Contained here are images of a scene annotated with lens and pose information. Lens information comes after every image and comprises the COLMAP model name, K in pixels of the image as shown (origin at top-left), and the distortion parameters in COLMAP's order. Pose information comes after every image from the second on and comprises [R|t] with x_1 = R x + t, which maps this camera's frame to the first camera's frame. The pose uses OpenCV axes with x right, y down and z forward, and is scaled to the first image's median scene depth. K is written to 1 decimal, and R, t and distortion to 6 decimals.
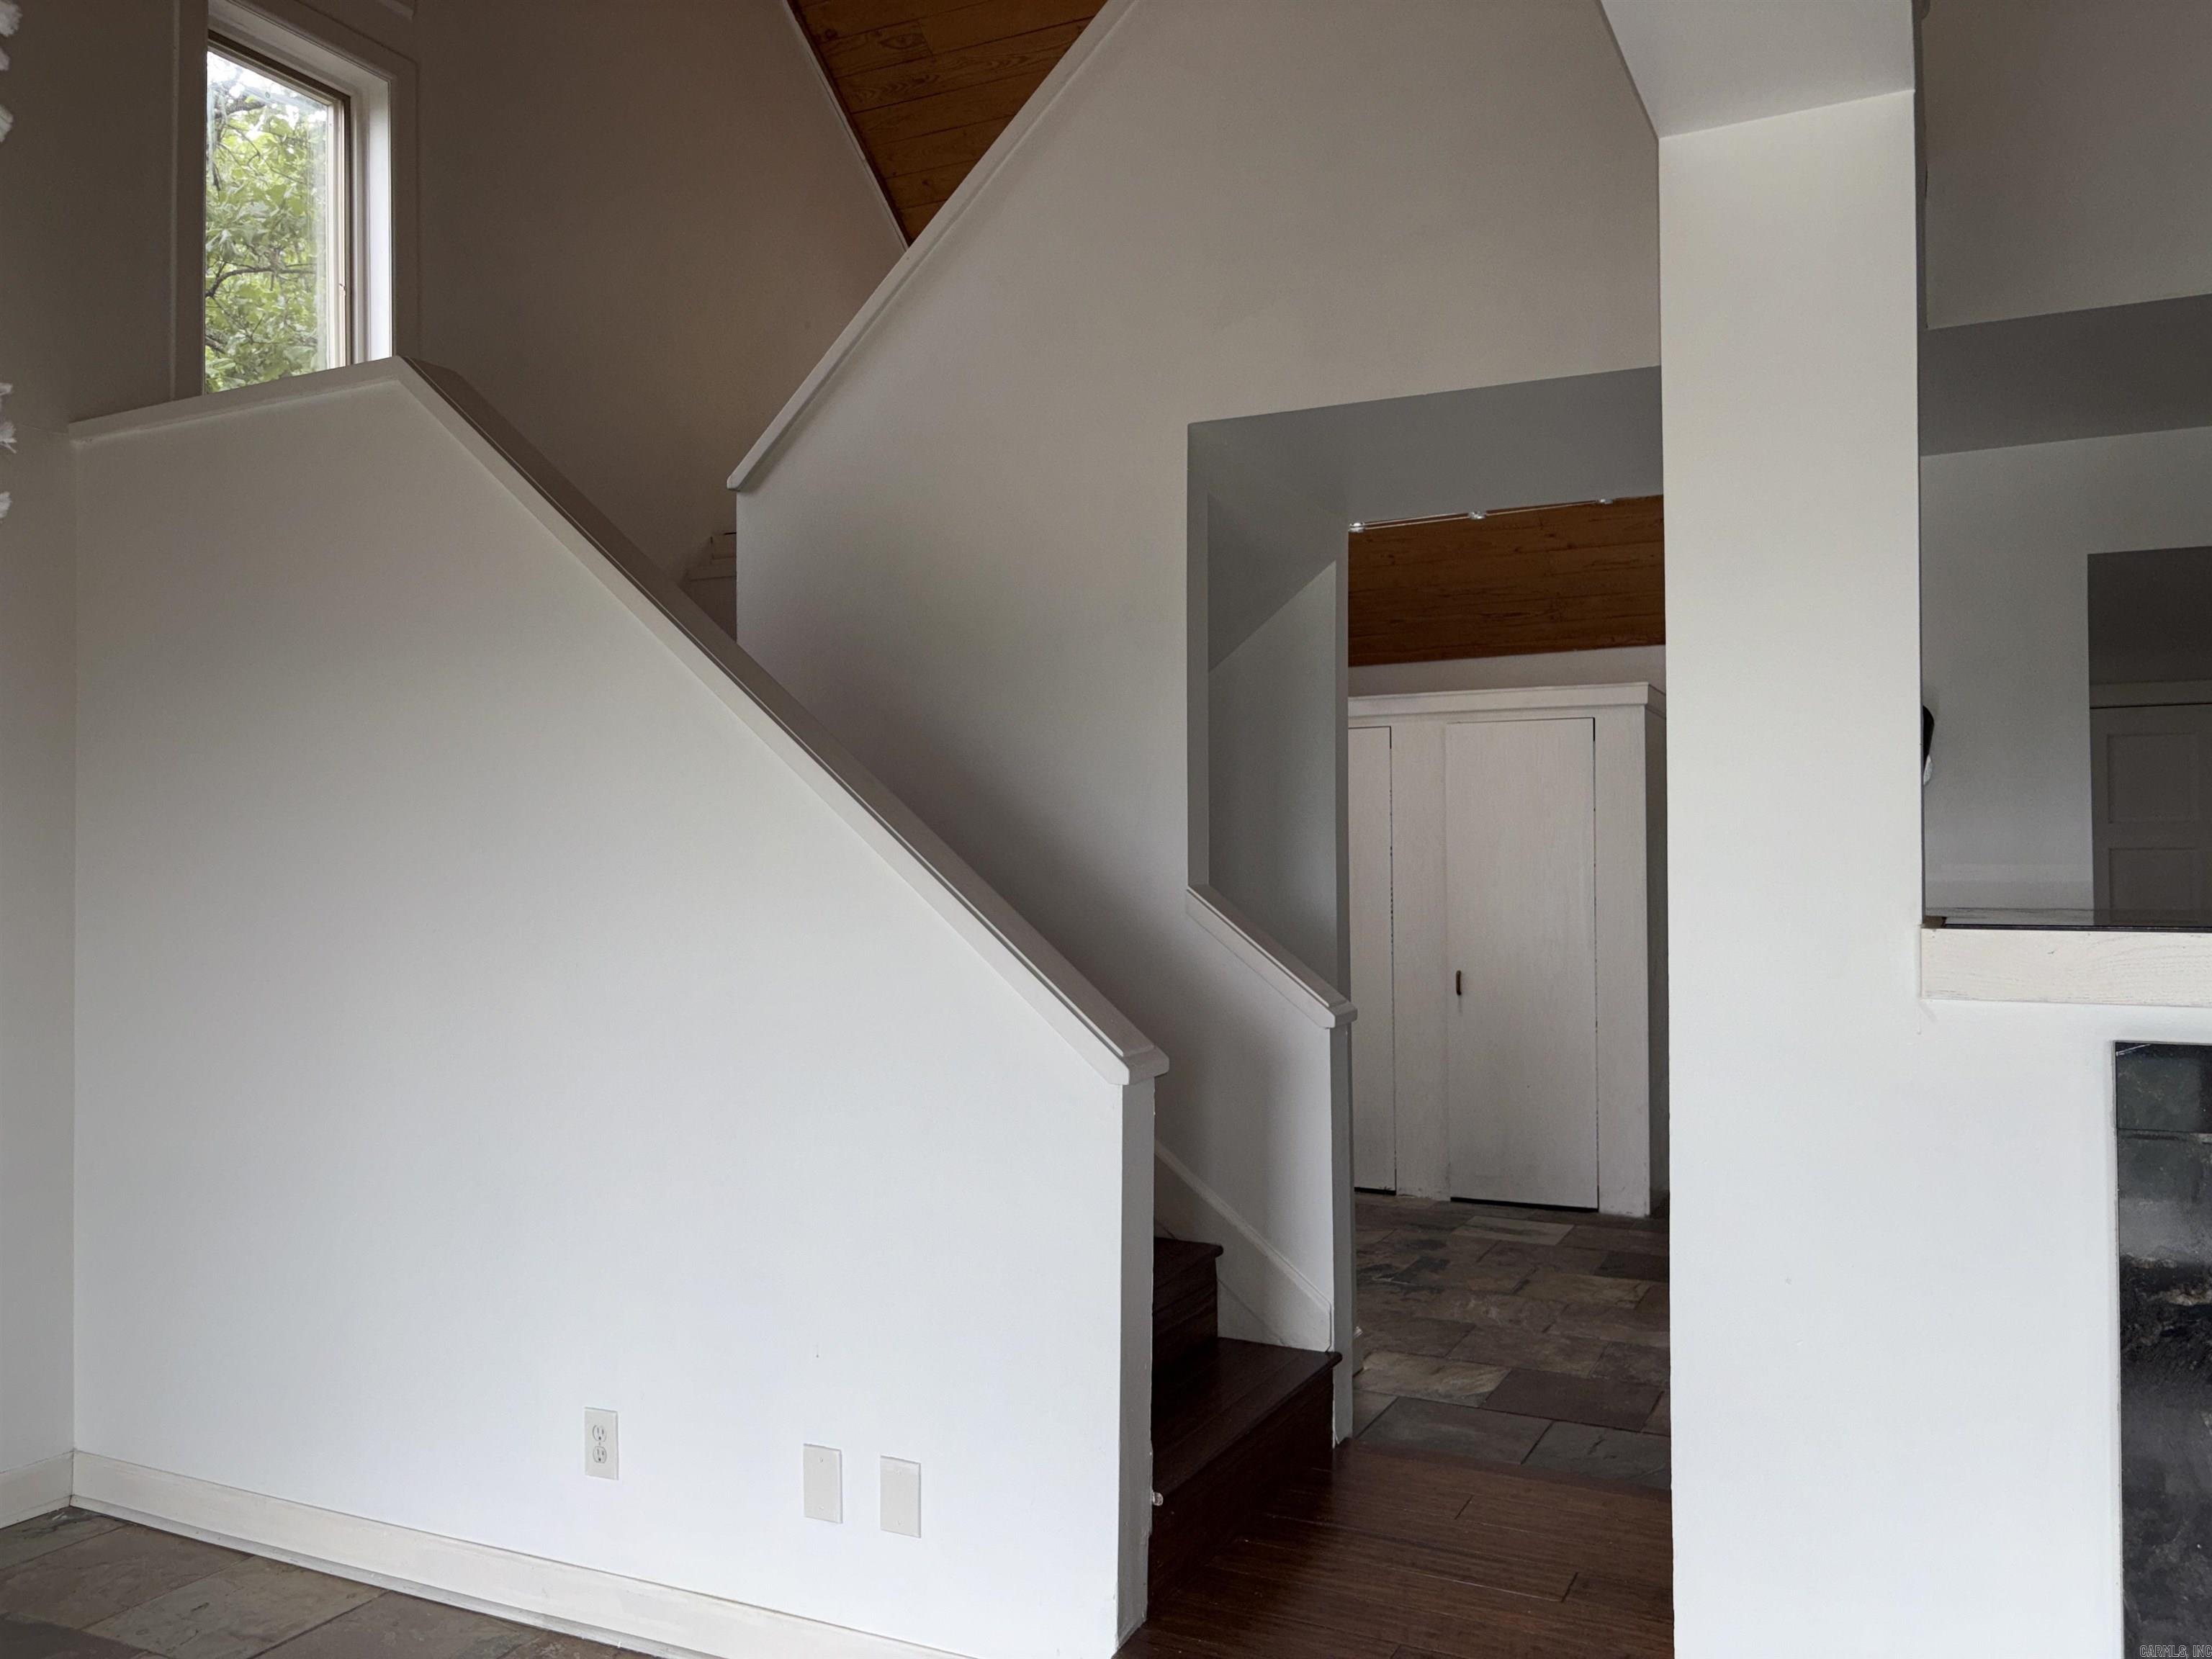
lens RADIAL K [[1678.0, 0, 1101.8], [0, 1678.0, 836.7], [0, 0, 1]] dist [0.054991, -0.068240]
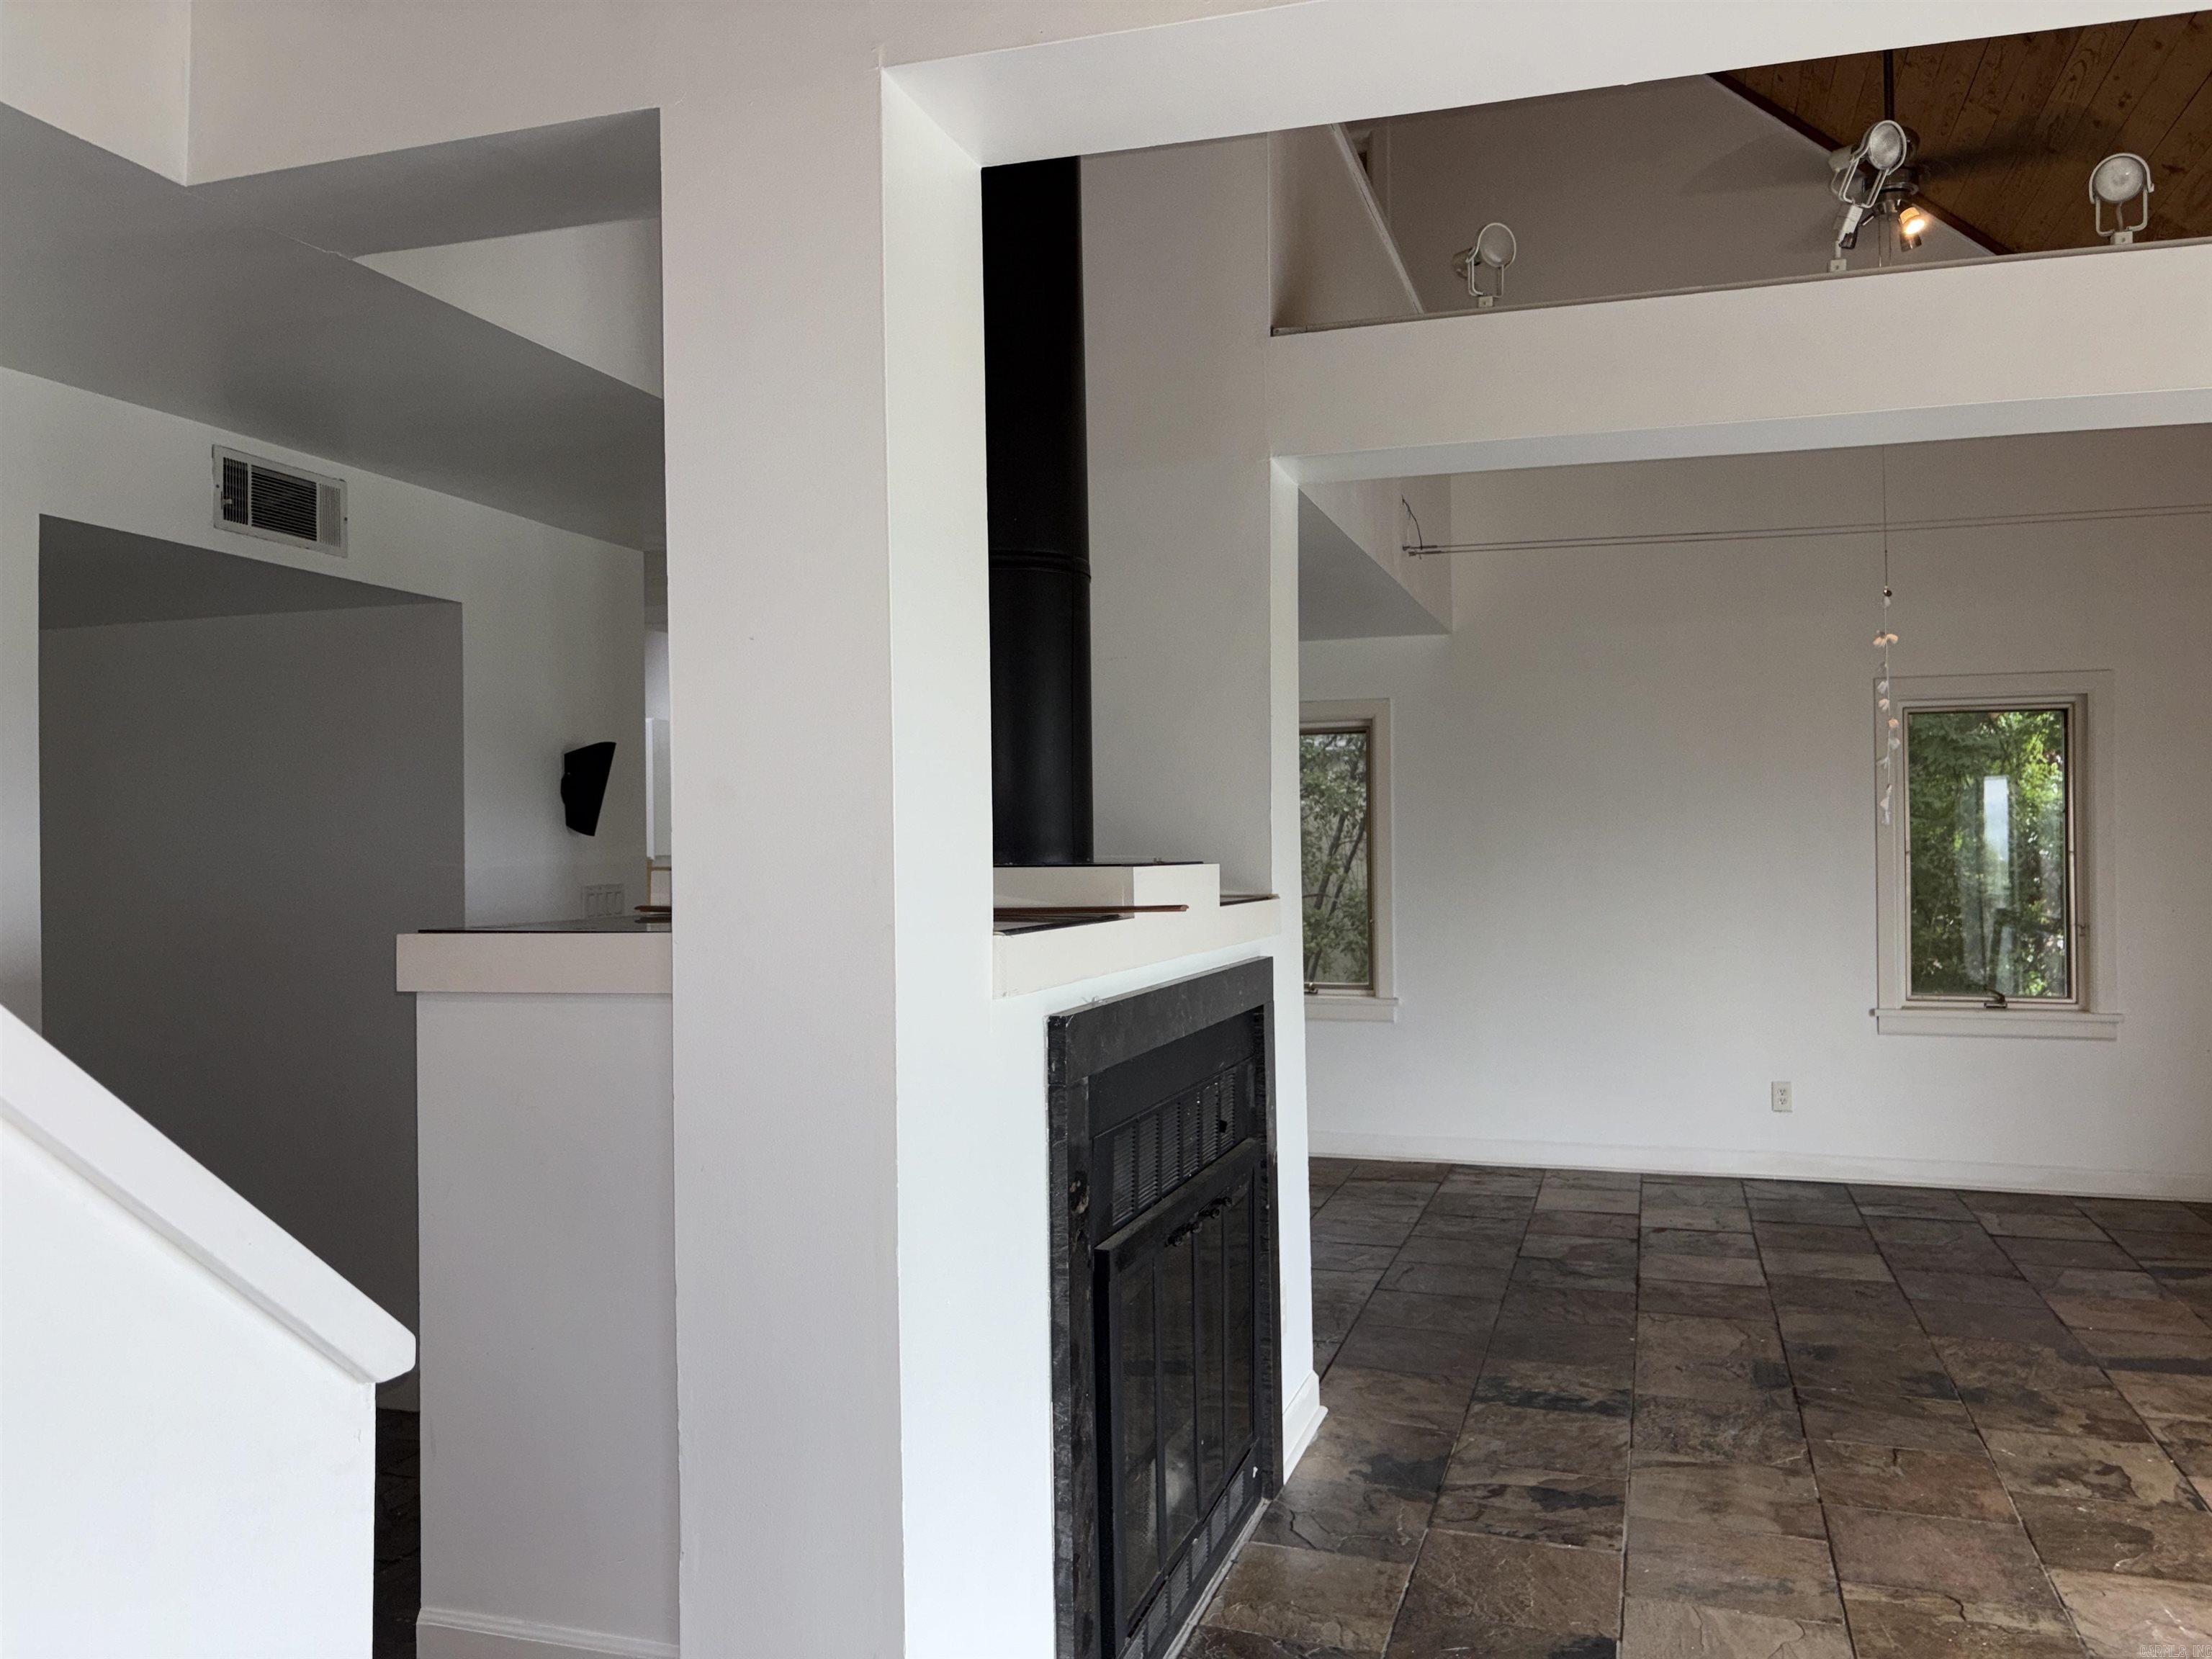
lens RADIAL K [[1678.0, 0, 1101.8], [0, 1678.0, 836.7], [0, 0, 1]] dist [0.054991, -0.068240]
pose [[-0.144662, 0.009390, 0.989437, -0.455822], [-0.011494, 0.999872, -0.011170, 0.000437], [-0.989414, -0.012988, -0.144535, 0.807159]]
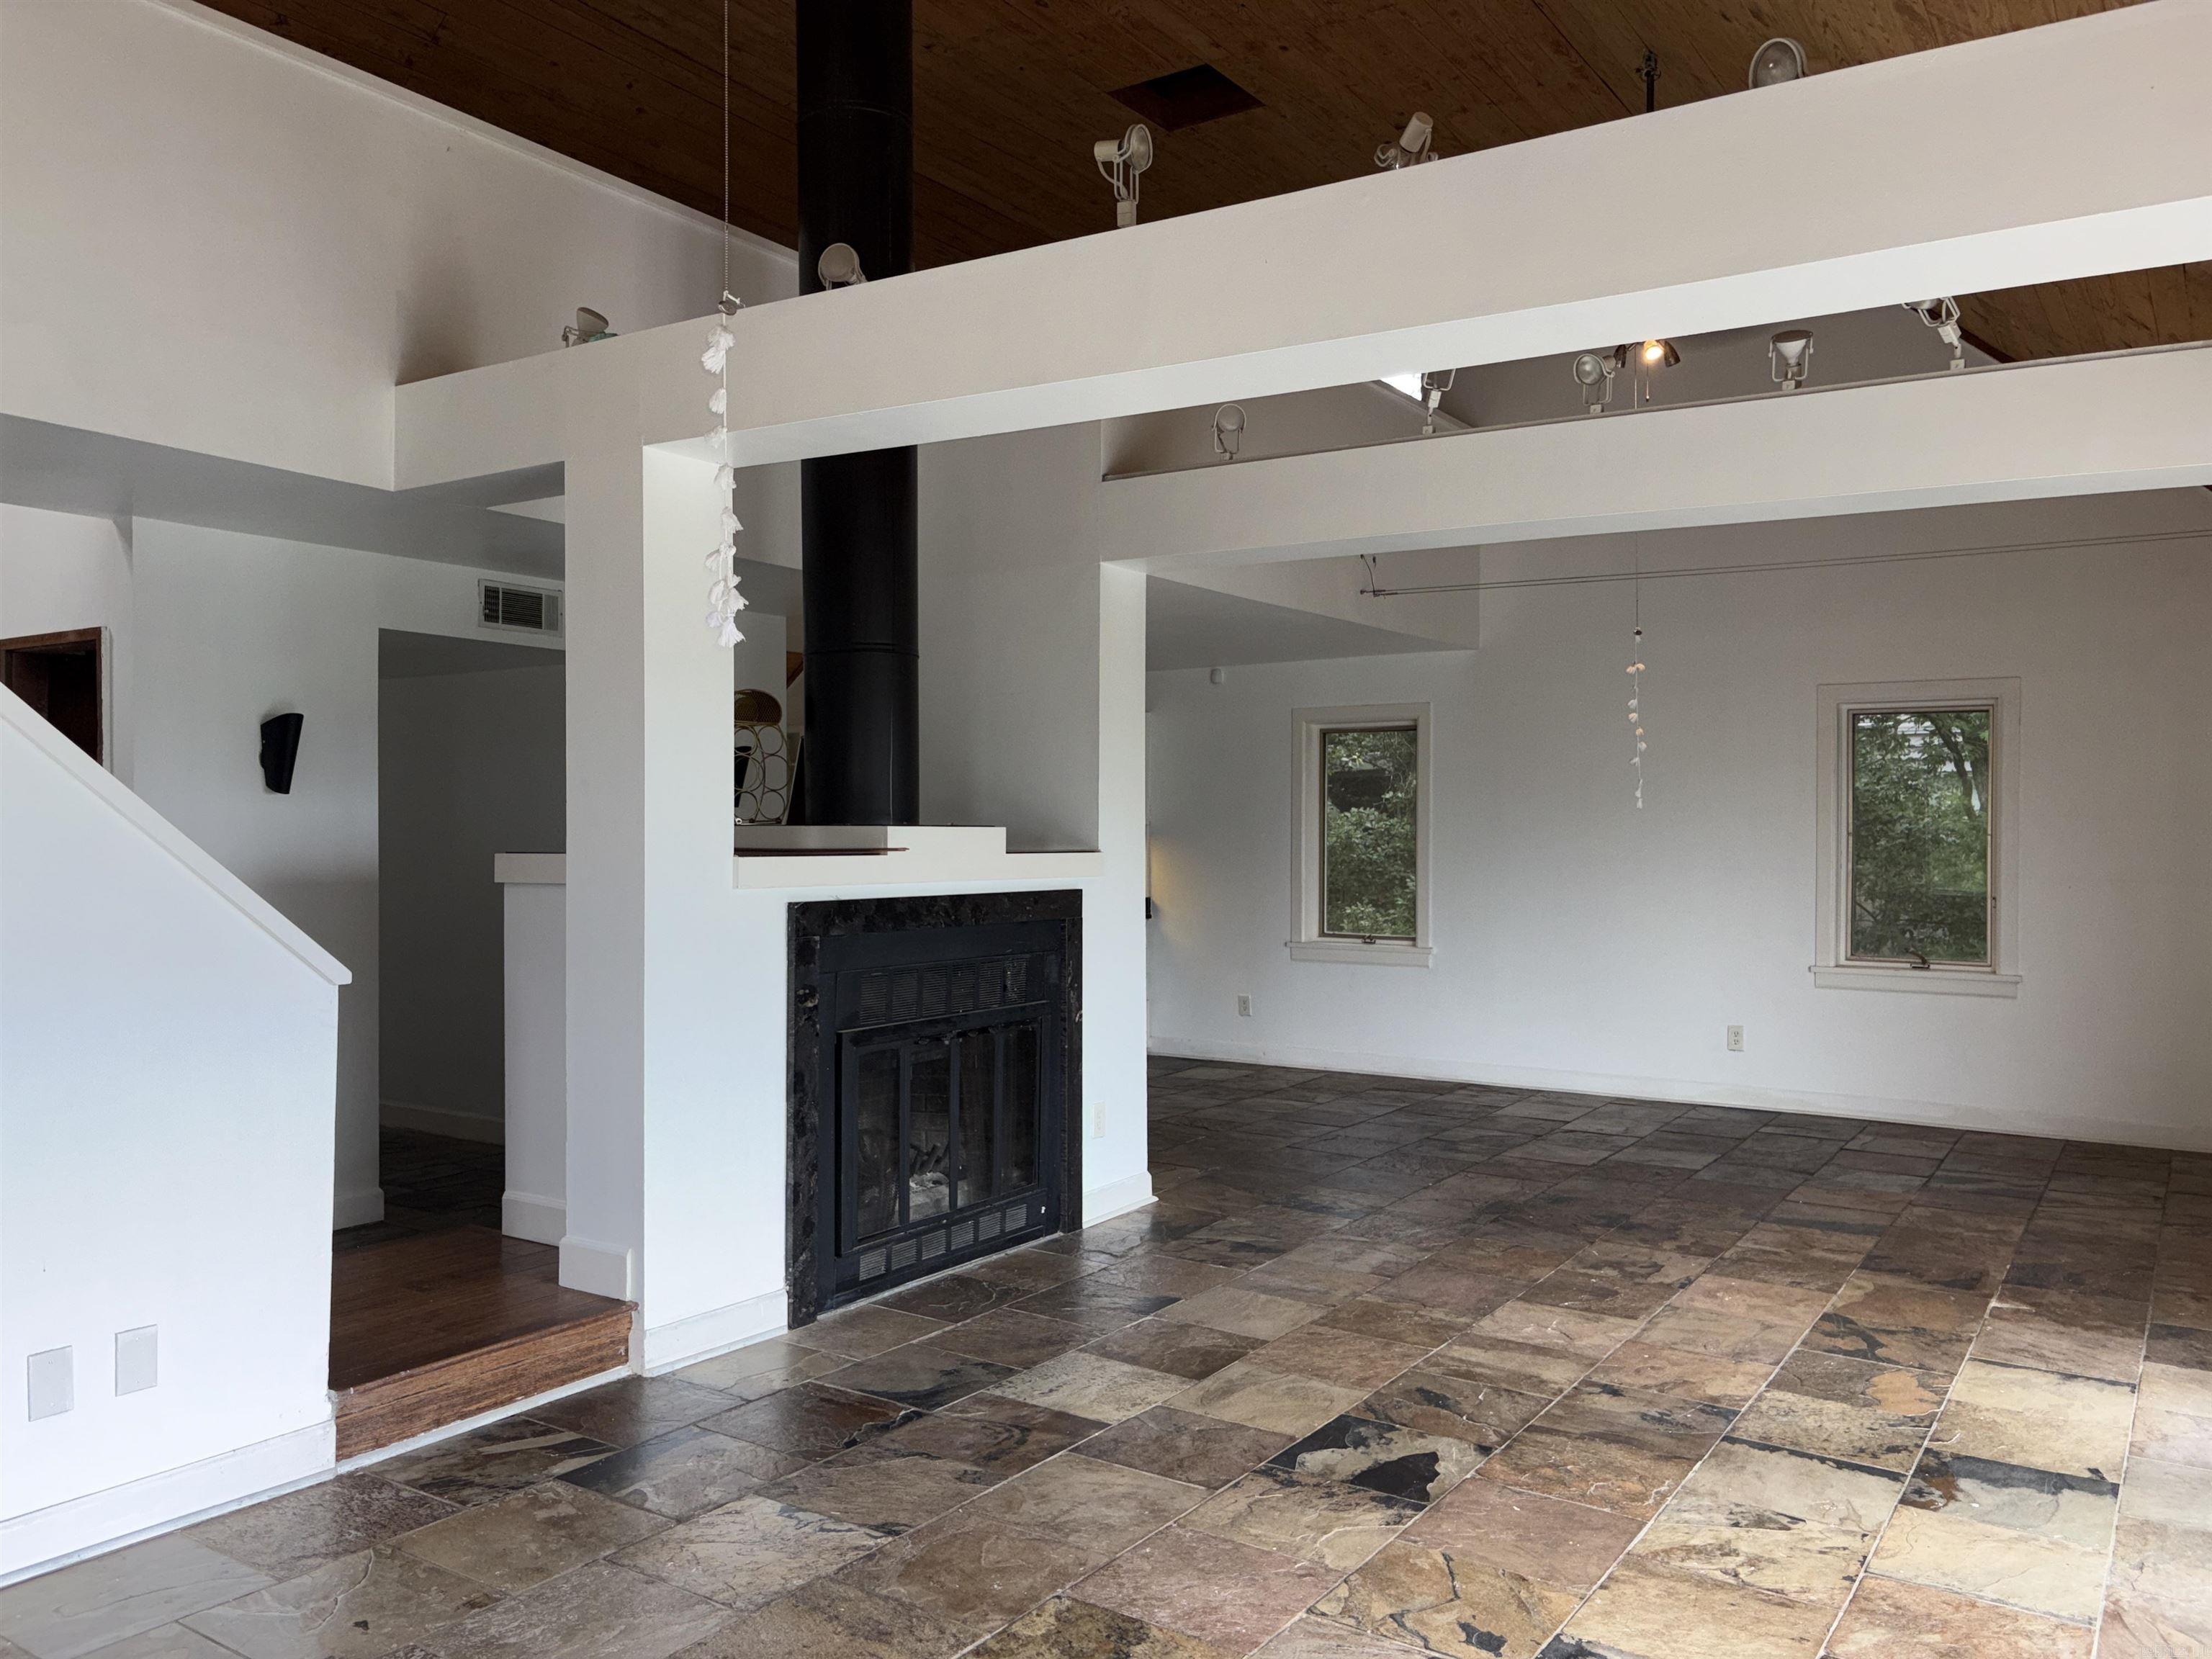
lens RADIAL K [[1678.0, 0, 1101.8], [0, 1678.0, 836.7], [0, 0, 1]] dist [0.054991, -0.068240]
pose [[0.120199, -0.002623, 0.992746, -1.205801], [-0.024830, 0.999676, 0.005647, 0.002690], [-0.992439, -0.025328, 0.120094, 0.196238]]
